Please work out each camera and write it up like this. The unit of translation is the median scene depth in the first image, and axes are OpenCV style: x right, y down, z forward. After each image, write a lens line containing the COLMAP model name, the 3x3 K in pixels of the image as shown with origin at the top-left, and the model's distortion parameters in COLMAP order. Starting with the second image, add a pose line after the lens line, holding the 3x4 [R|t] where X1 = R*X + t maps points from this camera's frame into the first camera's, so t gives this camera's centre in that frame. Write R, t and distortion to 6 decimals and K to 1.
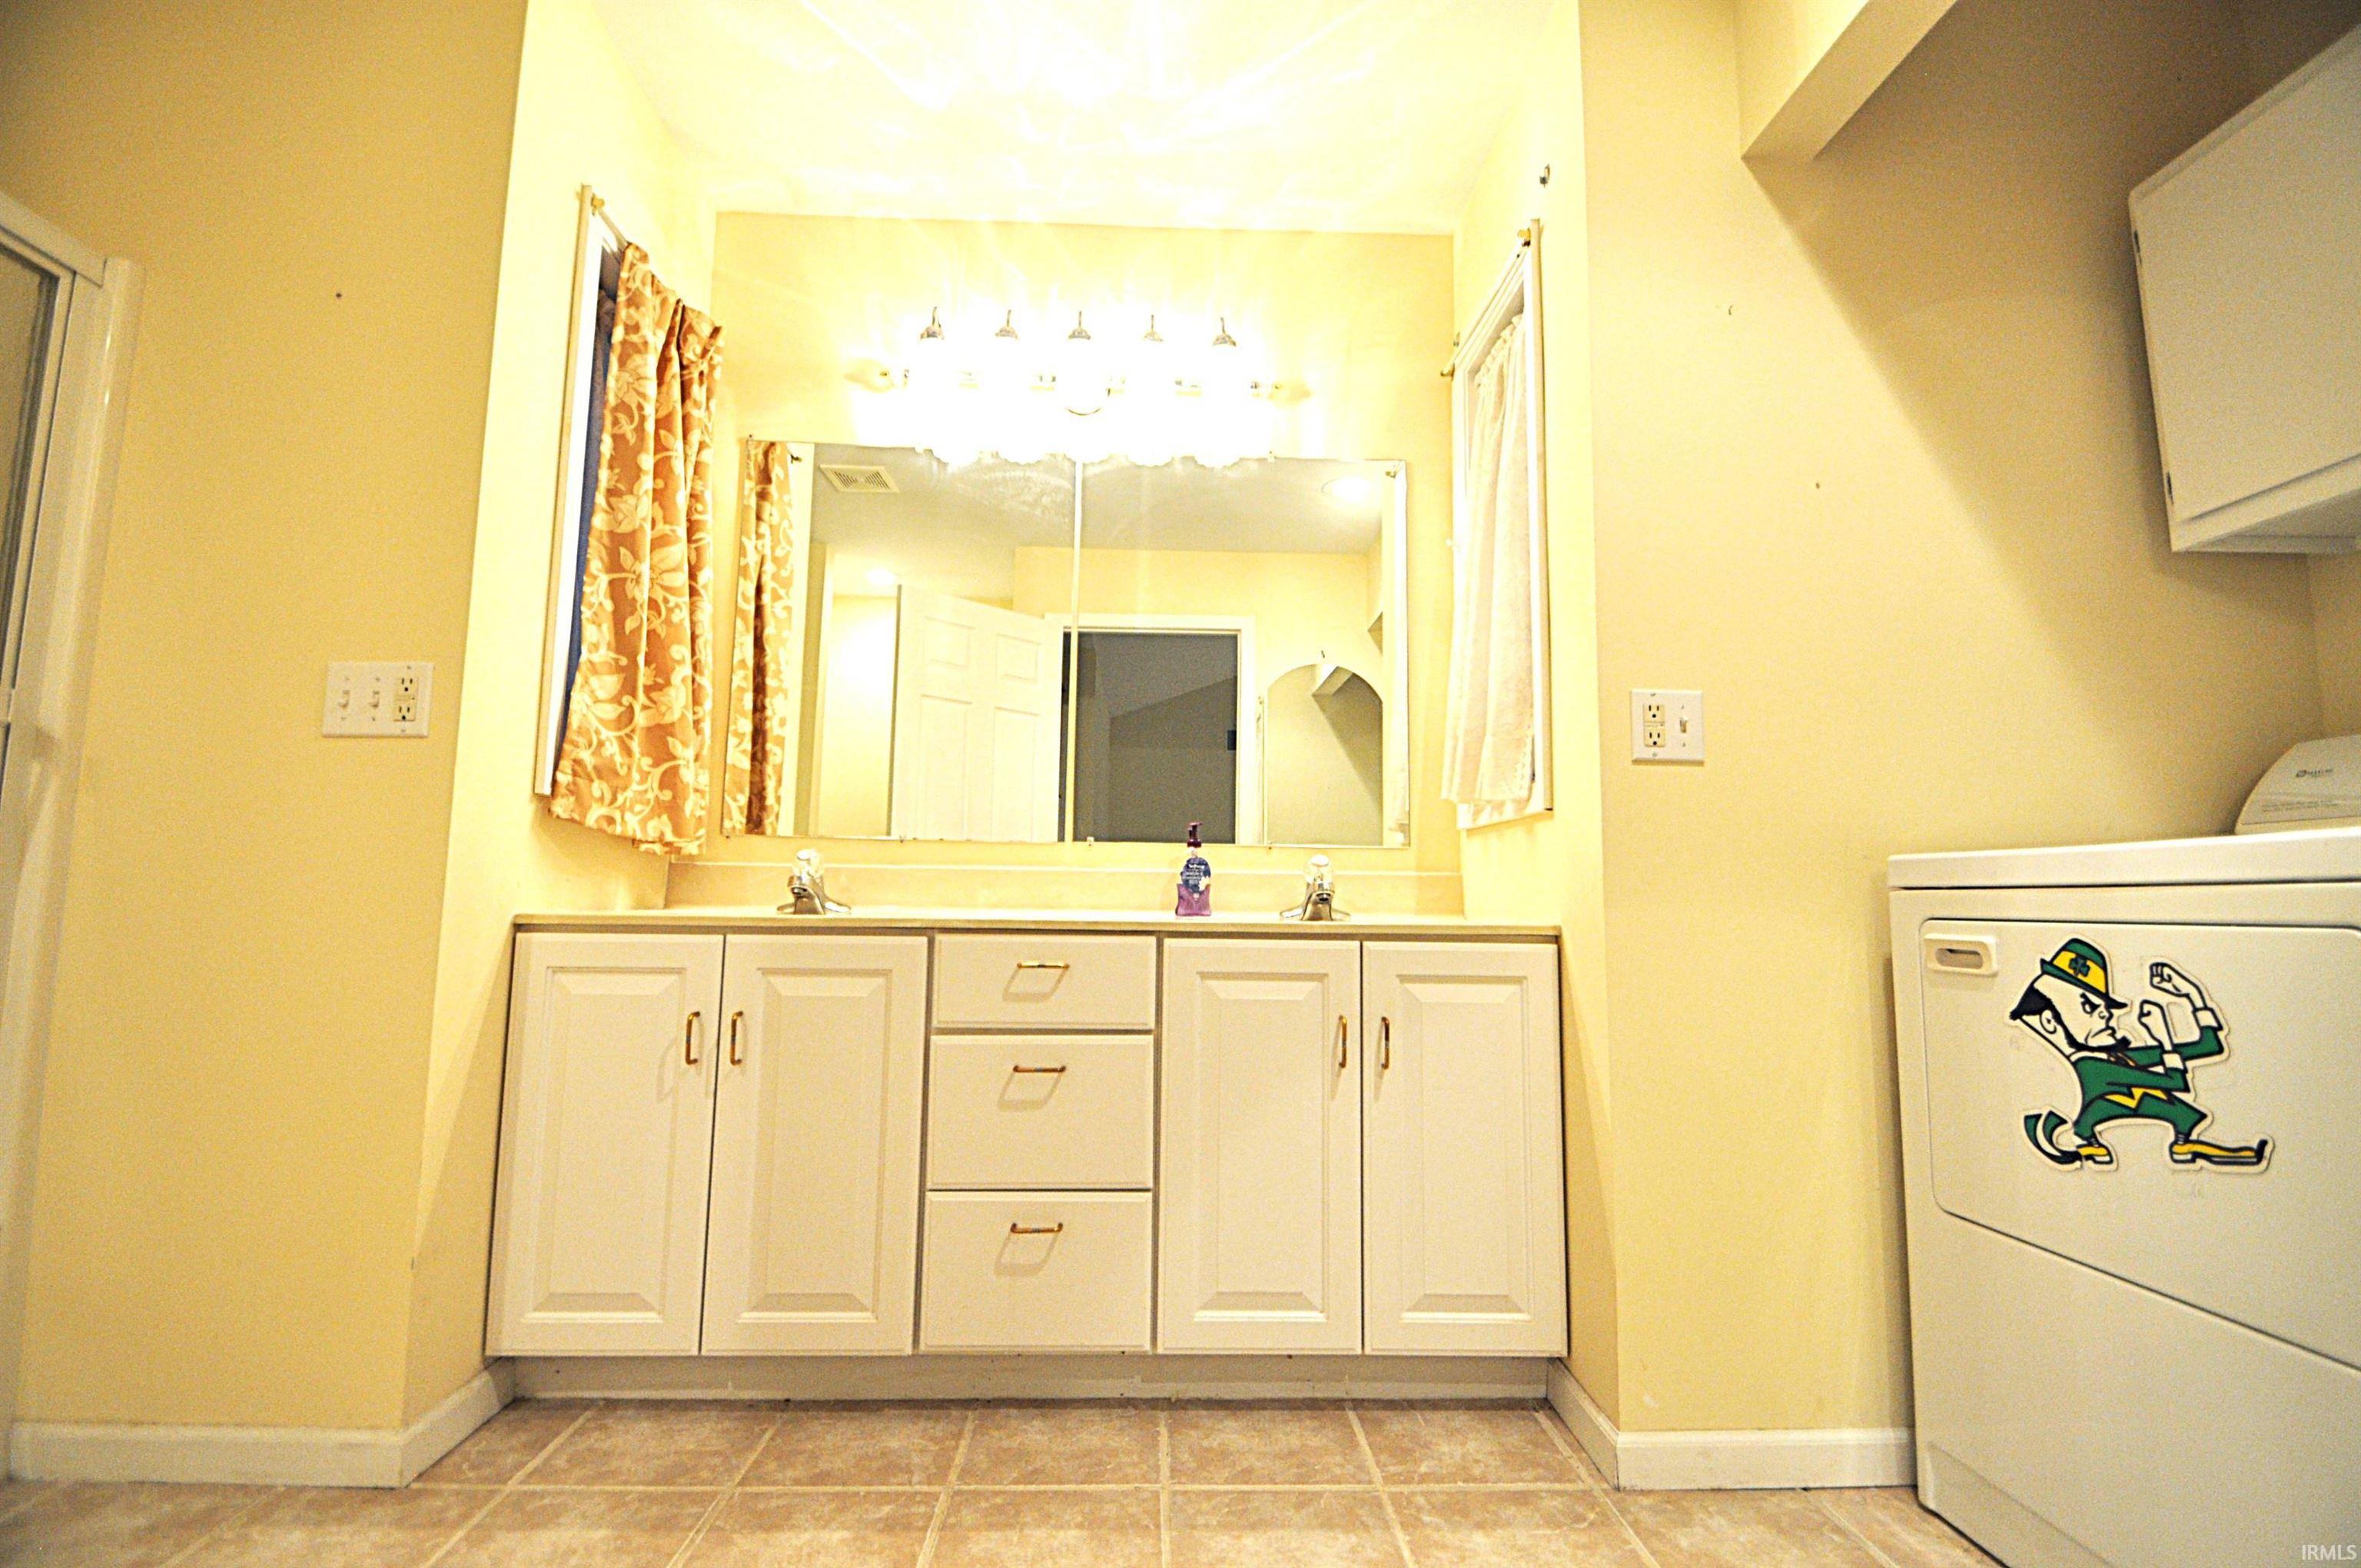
lens RADIAL K [[1032.5, 0, 1176.1], [0, 1032.5, 791.8], [0, 0, 1]] dist [0.016926, -0.017018]
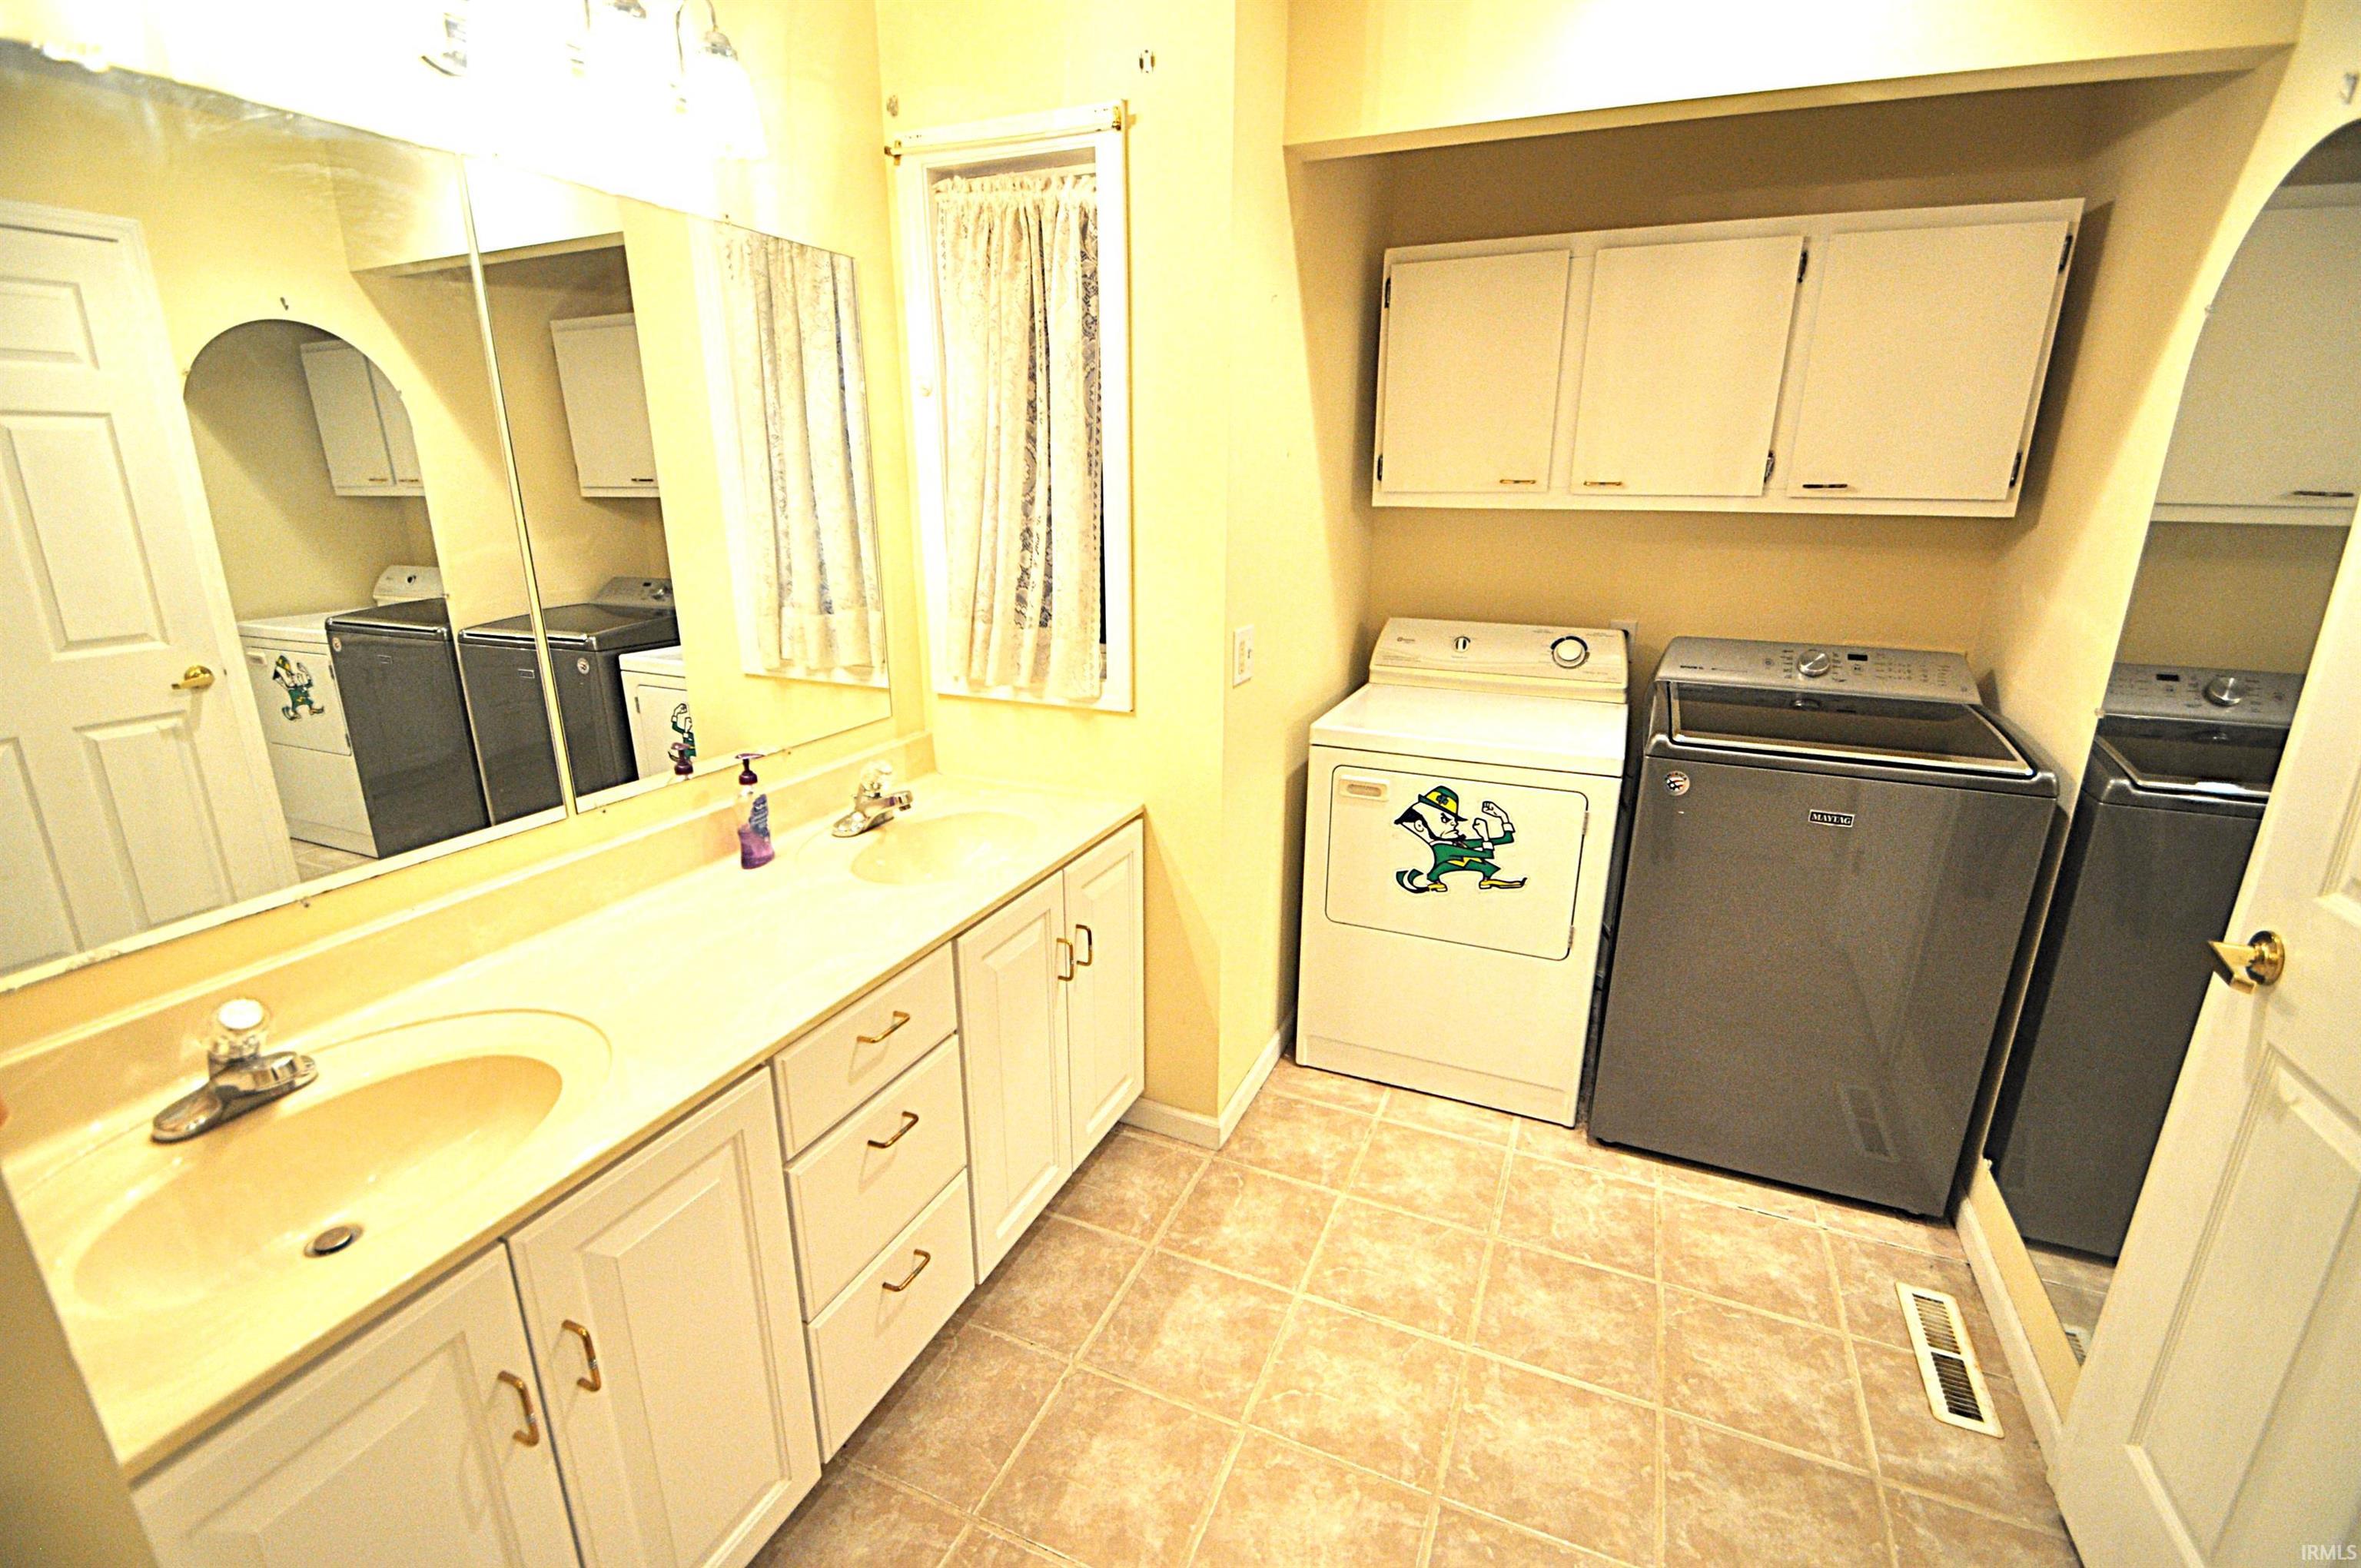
lens RADIAL K [[1032.5, 0, 1176.1], [0, 1032.5, 791.8], [0, 0, 1]] dist [0.016926, -0.017018]
pose [[0.433136, -0.274709, 0.858445, -0.723628], [-0.092940, 0.933733, 0.345695, -0.338968], [-0.896524, -0.229517, 0.378902, 0.521411]]
